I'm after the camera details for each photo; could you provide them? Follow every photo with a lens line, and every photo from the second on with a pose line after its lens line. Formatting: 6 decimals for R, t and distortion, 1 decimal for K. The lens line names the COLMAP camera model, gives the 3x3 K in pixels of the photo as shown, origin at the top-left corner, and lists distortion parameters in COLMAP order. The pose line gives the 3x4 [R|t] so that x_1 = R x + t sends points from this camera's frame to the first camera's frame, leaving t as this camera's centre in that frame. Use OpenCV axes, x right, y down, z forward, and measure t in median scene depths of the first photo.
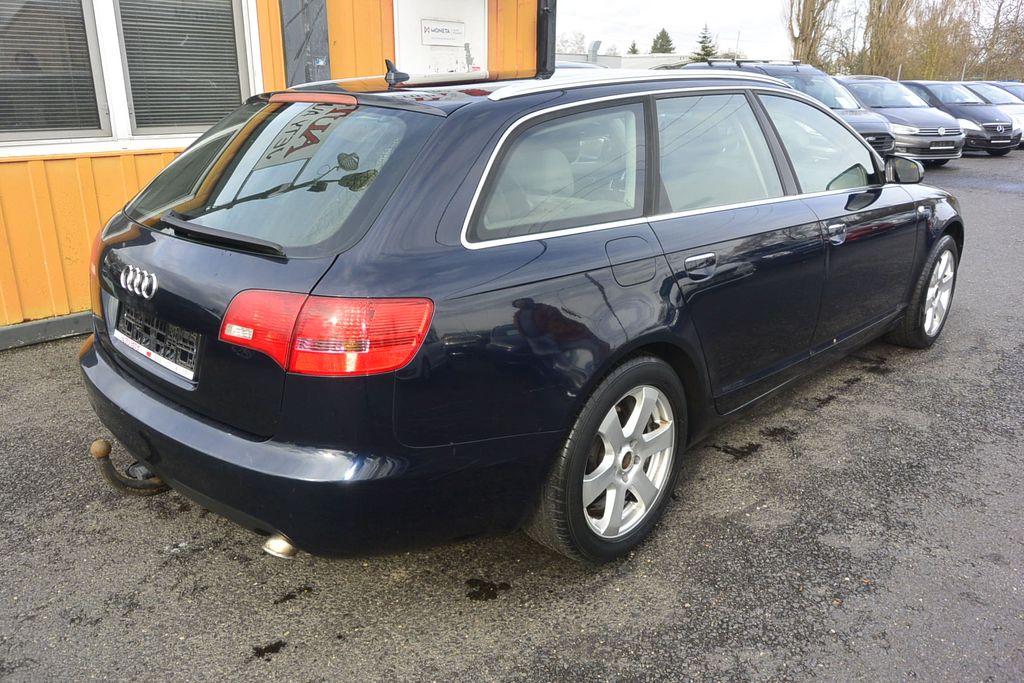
lens RADIAL K [[781.6, 0, 508.8], [0, 781.6, 336.3], [0, 0, 1]] dist [-0.002809, 0.009092]
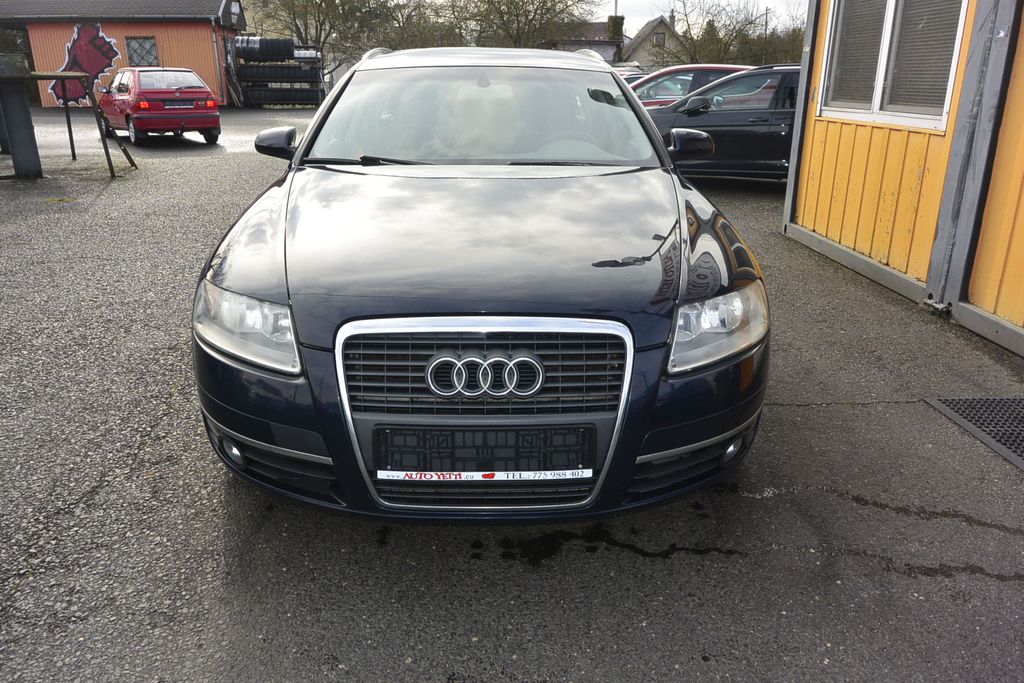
lens RADIAL K [[781.6, 0, 506.1], [0, 781.6, 342.9], [0, 0, 1]] dist [-0.002809, 0.009092]
pose [[-0.695259, 0.224077, -0.682938, 1.519702], [-0.229643, 0.831110, 0.506478, -0.833462], [0.681087, 0.508965, -0.526379, 2.720076]]
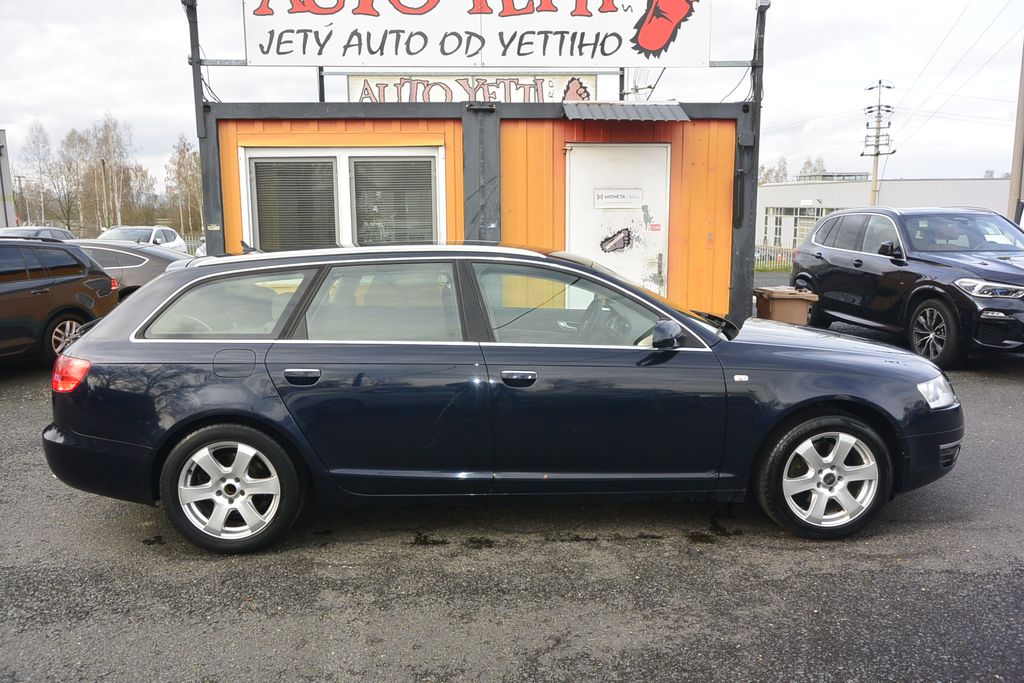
lens RADIAL K [[781.6, 0, 507.3], [0, 781.6, 343.5], [0, 0, 1]] dist [-0.002809, 0.009092]
pose [[0.726980, 0.093977, -0.680197, 1.582440], [-0.199629, 0.976729, -0.078412, -0.114844], [0.657000, 0.192791, 0.728823, 0.164598]]
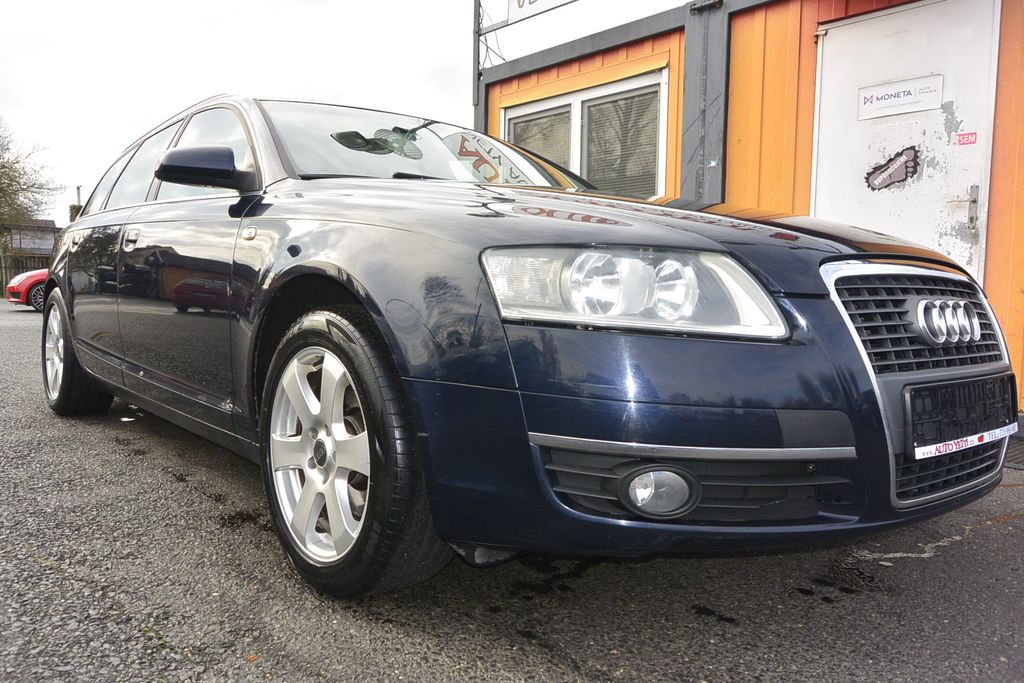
lens RADIAL K [[781.6, 0, 507.6], [0, 781.6, 346.3], [0, 0, 1]] dist [-0.002809, 0.009092]
pose [[-0.100723, 0.066087, -0.992717, 1.705545], [-0.325611, 0.940653, 0.095658, -0.323816], [0.940124, 0.332874, -0.073227, 2.011345]]
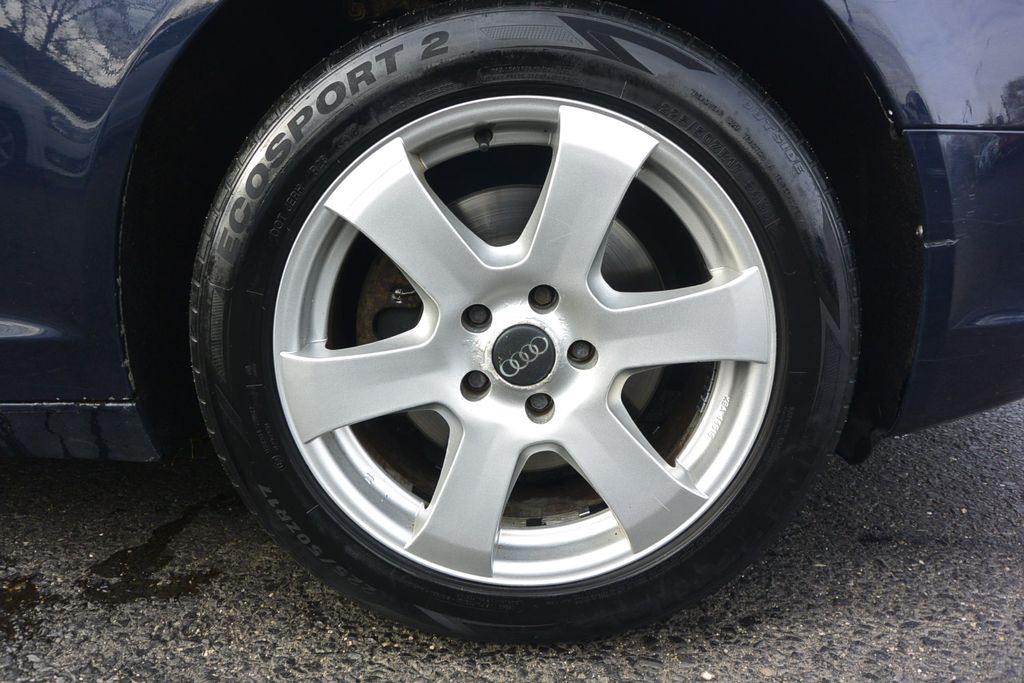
lens RADIAL K [[781.6, 0, 512.2], [0, 781.6, 341.1], [0, 0, 1]] dist [-0.002809, 0.009092]
pose [[0.681017, 0.166053, -0.713191, 1.218444], [-0.207397, 0.977808, 0.029624, -0.114792], [0.702284, 0.127739, 0.700343, 1.599015]]
